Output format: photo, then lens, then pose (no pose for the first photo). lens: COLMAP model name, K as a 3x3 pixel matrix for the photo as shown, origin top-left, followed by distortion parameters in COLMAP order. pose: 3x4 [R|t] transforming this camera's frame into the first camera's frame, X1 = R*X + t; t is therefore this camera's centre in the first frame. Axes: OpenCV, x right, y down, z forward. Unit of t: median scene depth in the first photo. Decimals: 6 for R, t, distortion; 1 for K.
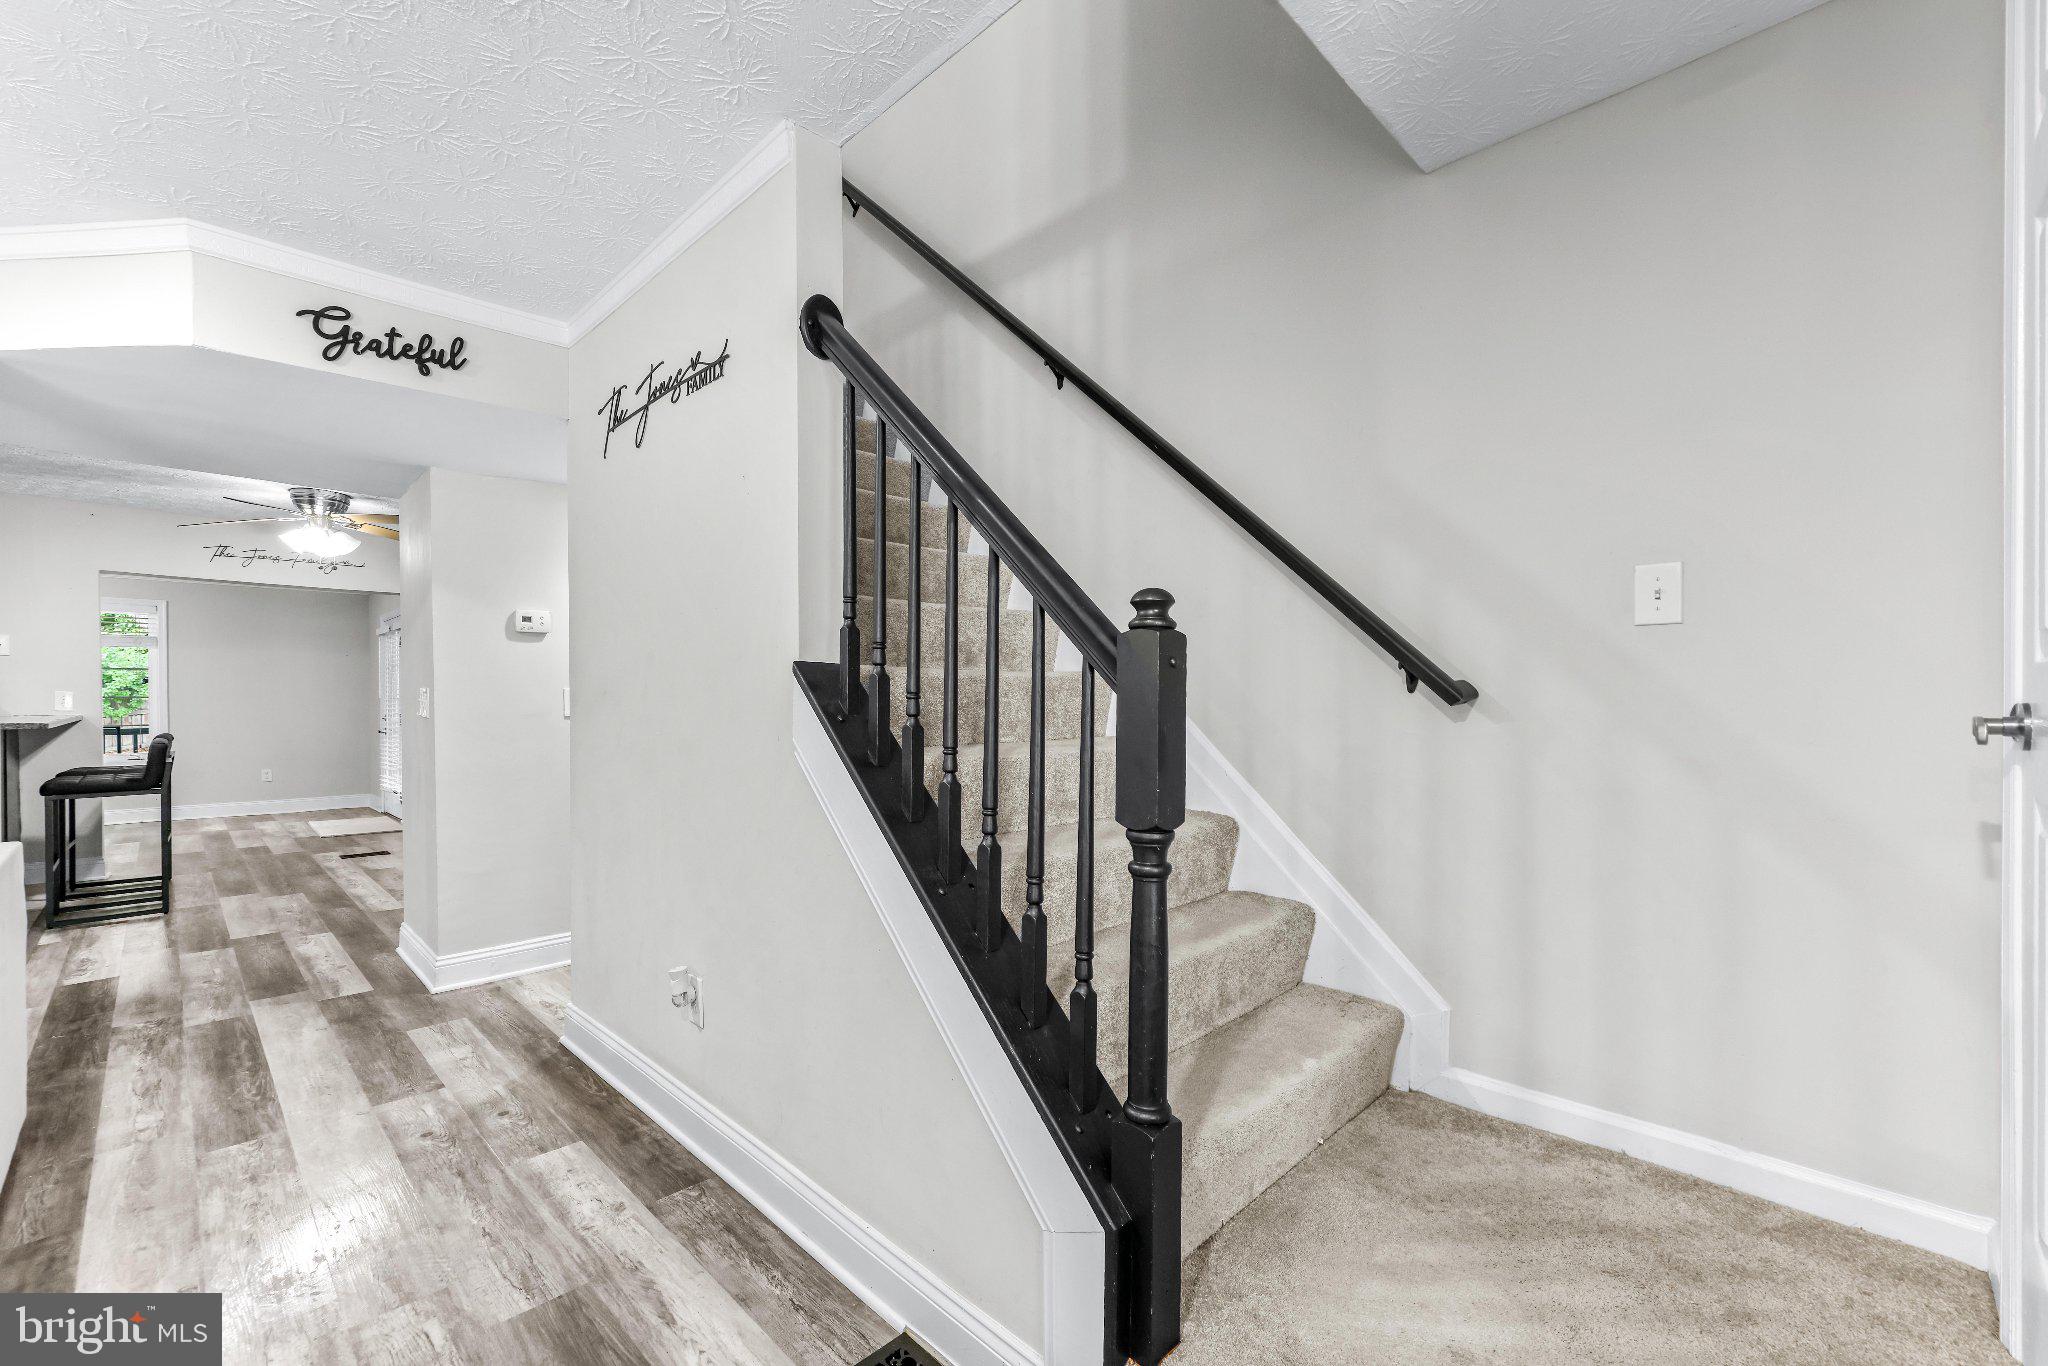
lens RADIAL K [[847.2, 0, 1021.3], [0, 847.2, 705.6], [0, 0, 1]] dist [0.002491, 0.000386]
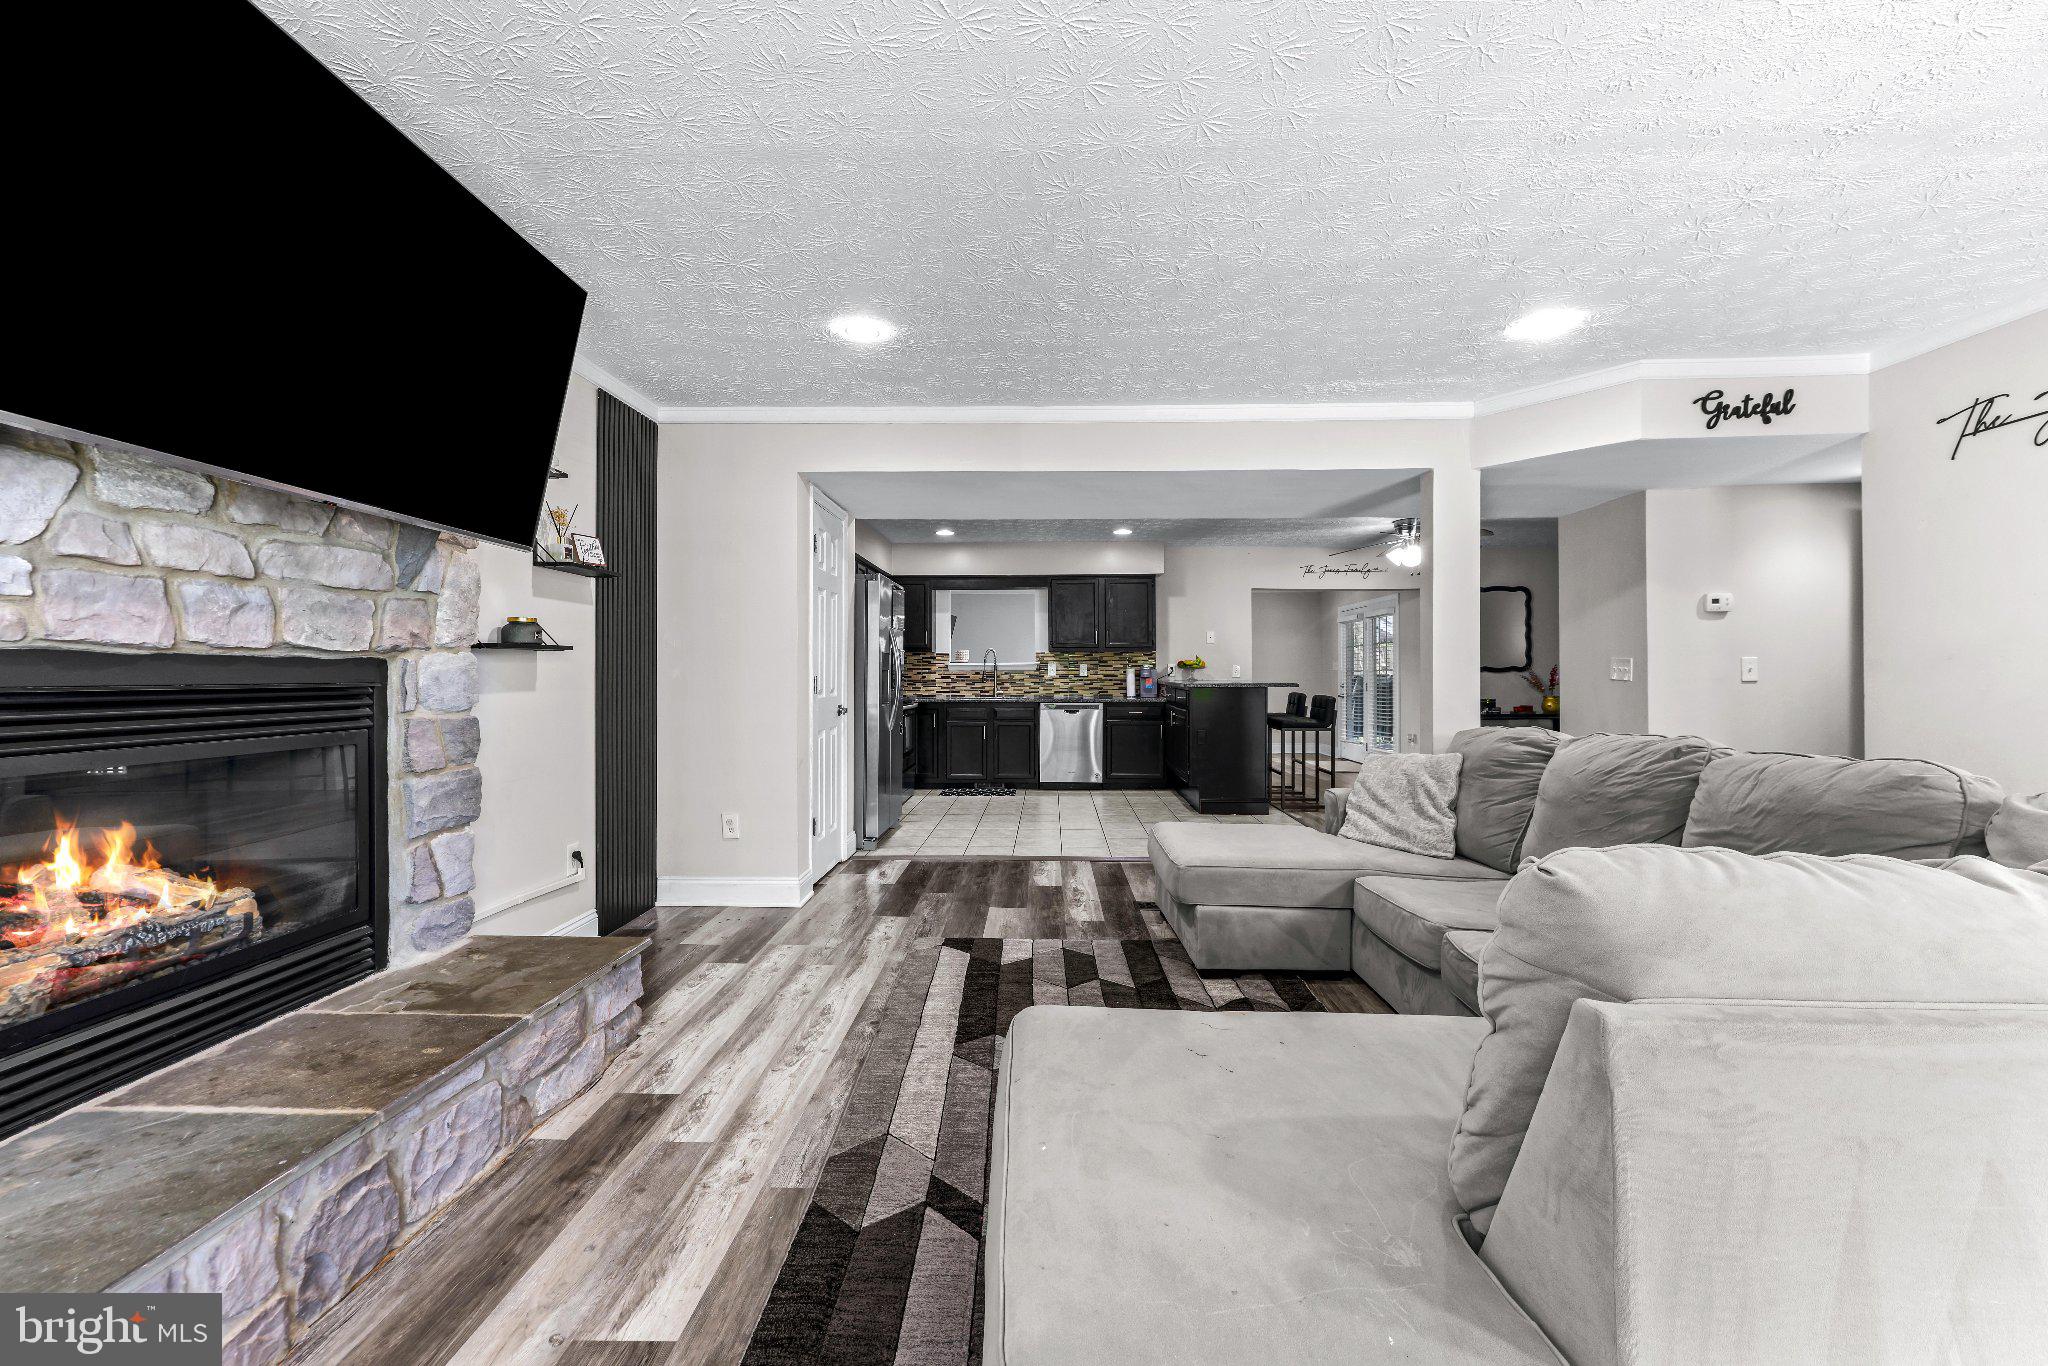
lens RADIAL K [[820.7, 0, 1018.3], [0, 820.7, 674.3], [0, 0, 1]] dist [-0.001118, -0.000242]
pose [[0.679661, 0.000721, -0.733526, -0.553984], [-0.006829, 0.999962, -0.005344, 0.023837], [0.733494, 0.008642, 0.679641, -0.751500]]
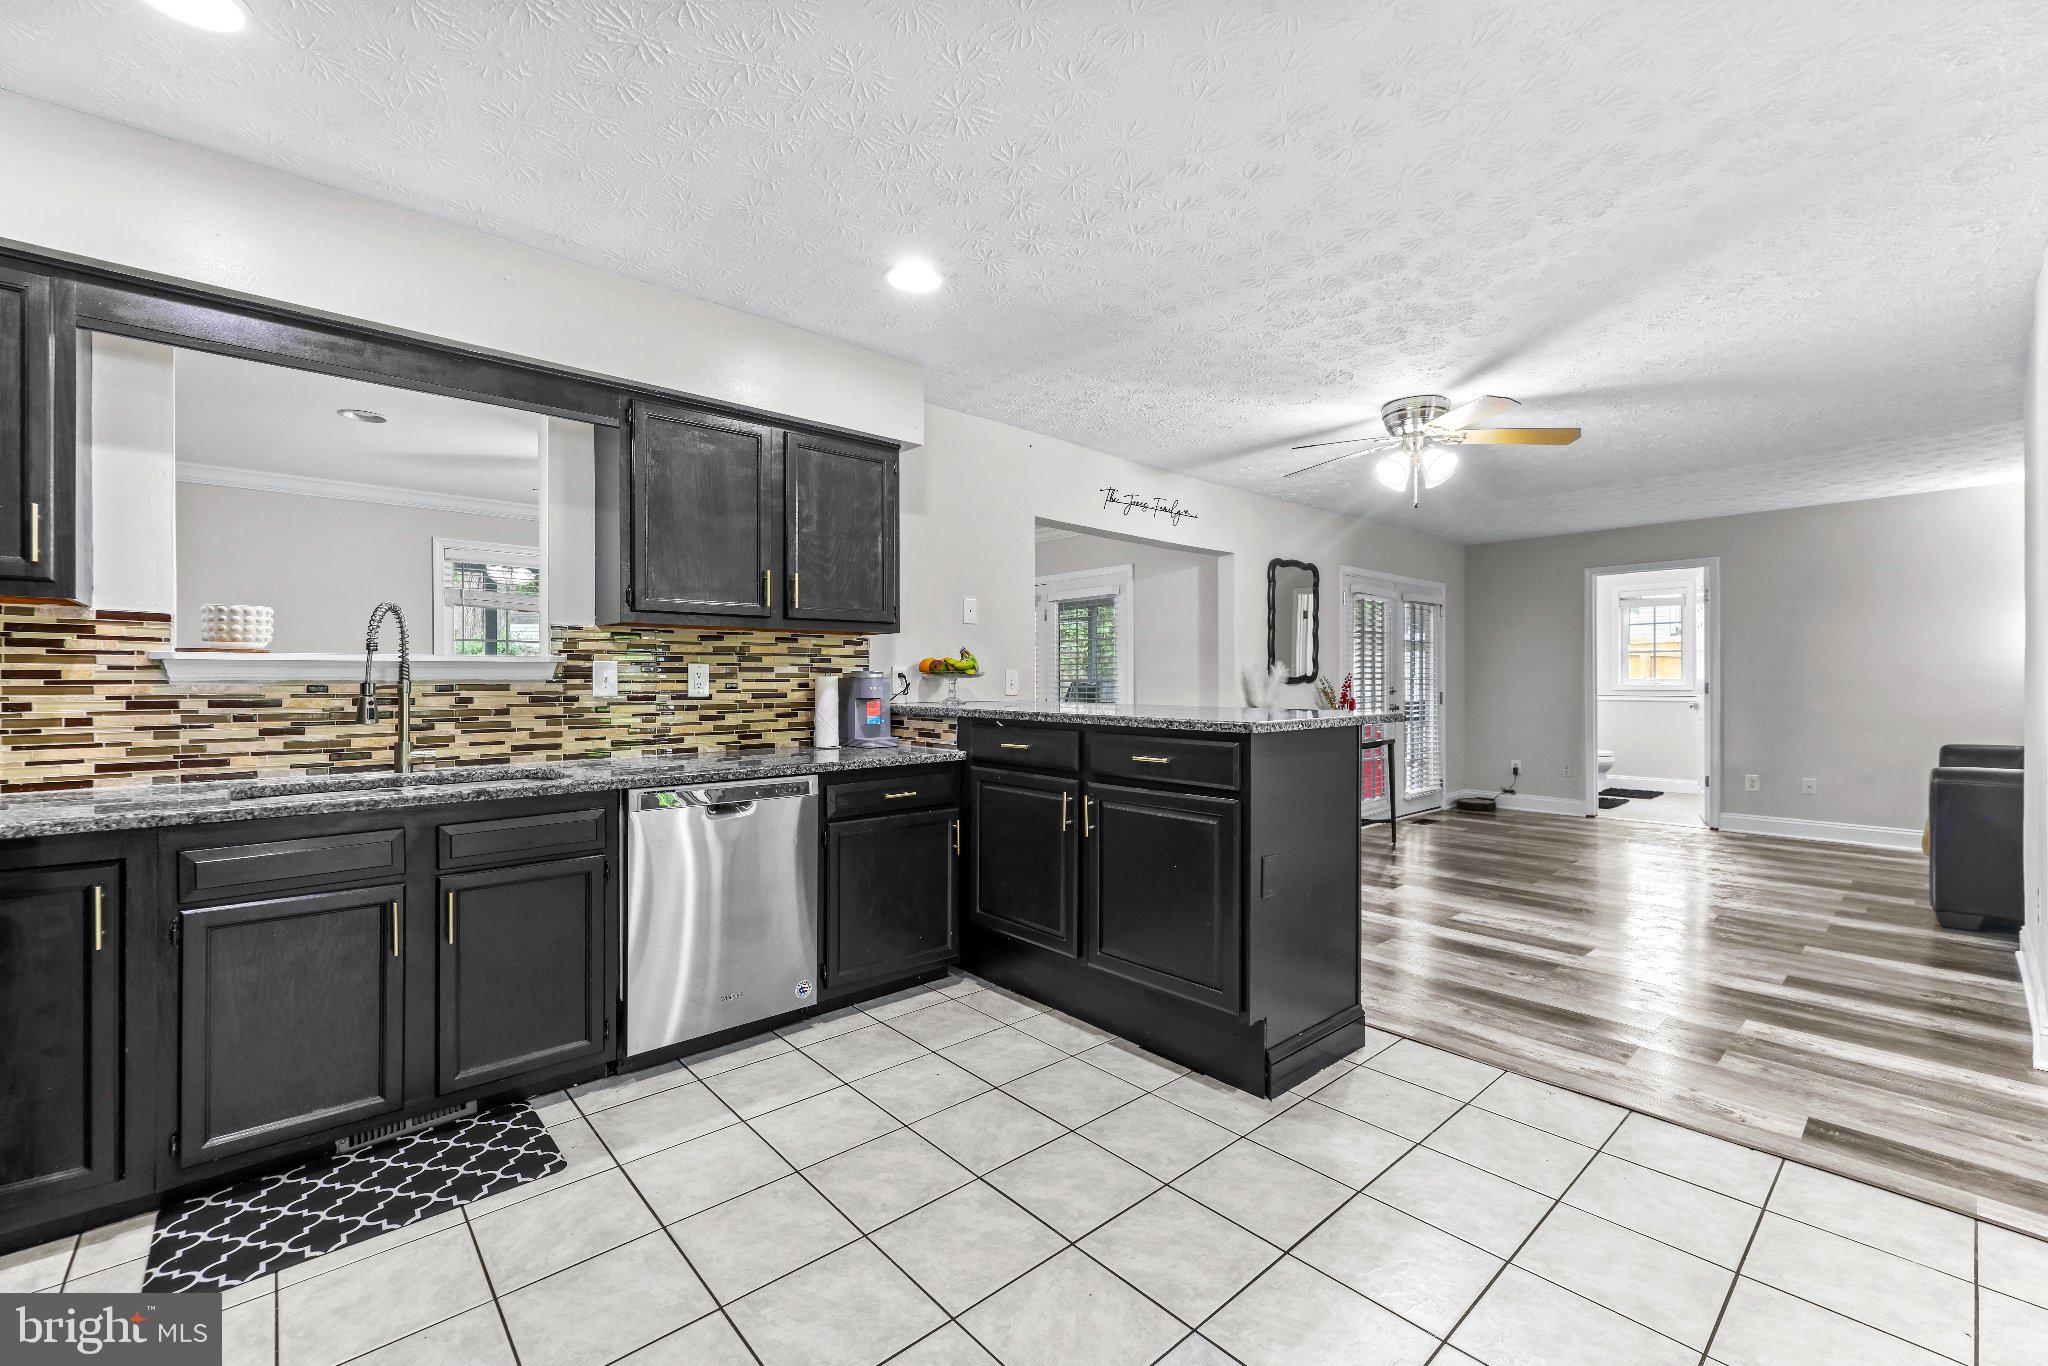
lens RADIAL K [[838.4, 0, 1018.6], [0, 838.4, 686.2], [0, 0, 1]] dist [0.002868, 0.000076]
pose [[0.998069, -0.000609, -0.062111, -2.231696], [0.000296, 0.999987, -0.005036, 0.003340], [0.062113, 0.005008, 0.998057, 0.473404]]
